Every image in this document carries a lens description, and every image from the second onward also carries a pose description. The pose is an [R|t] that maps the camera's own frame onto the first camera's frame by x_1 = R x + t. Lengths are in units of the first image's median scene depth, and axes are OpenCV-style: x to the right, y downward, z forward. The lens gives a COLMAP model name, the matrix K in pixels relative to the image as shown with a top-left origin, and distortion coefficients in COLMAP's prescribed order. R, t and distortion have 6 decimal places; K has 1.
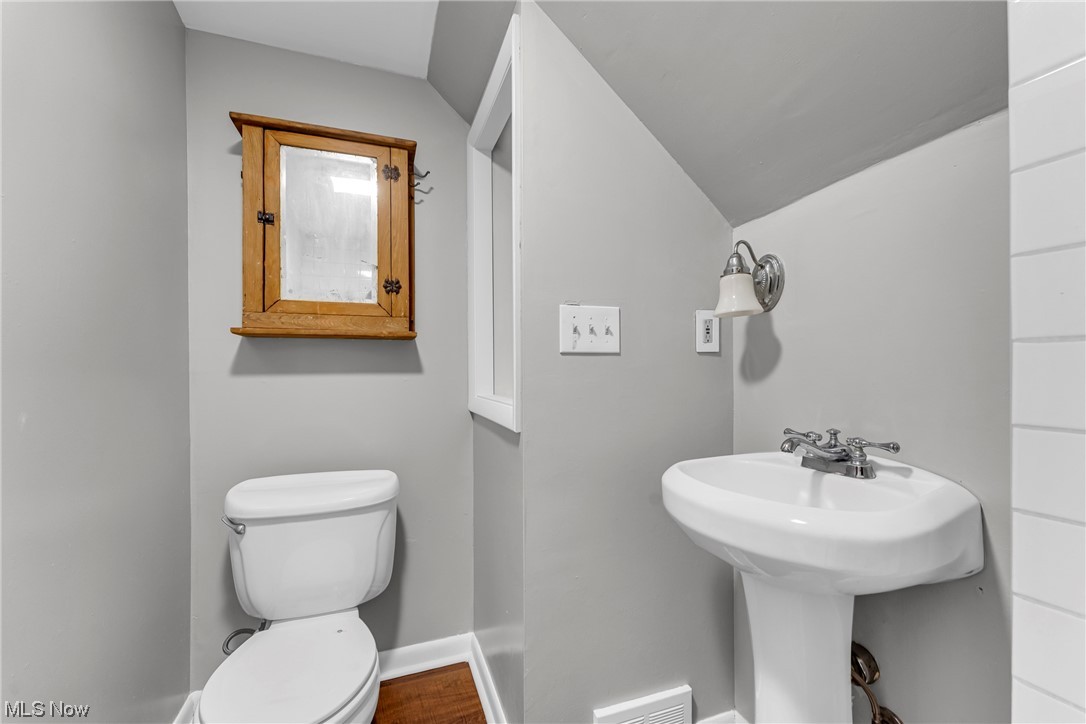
lens RADIAL K [[436.6, 0, 545.1], [0, 436.6, 363.2], [0, 0, 1]] dist [0.001018, -0.000655]
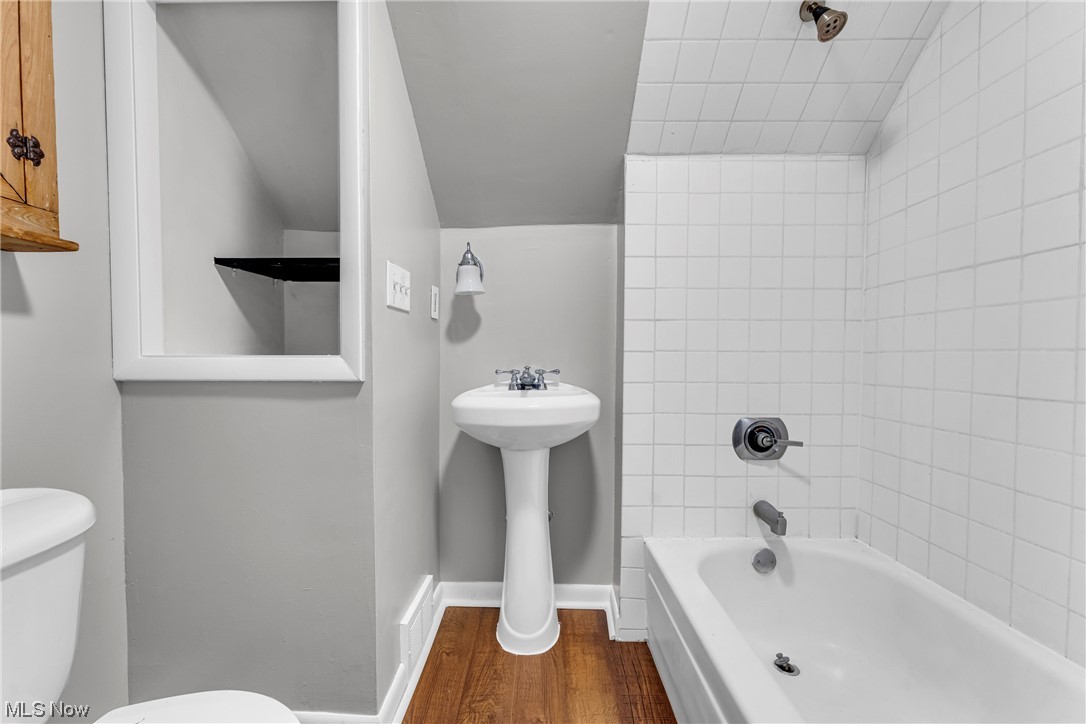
lens RADIAL K [[436.6, 0, 543.2], [0, 436.6, 363.8], [0, 0, 1]] dist [0.001018, -0.000655]
pose [[0.355597, -0.003475, 0.934633, -0.737626], [-0.015347, 0.999837, 0.009557, 0.092024], [-0.934513, -0.017742, 0.355485, 0.230767]]
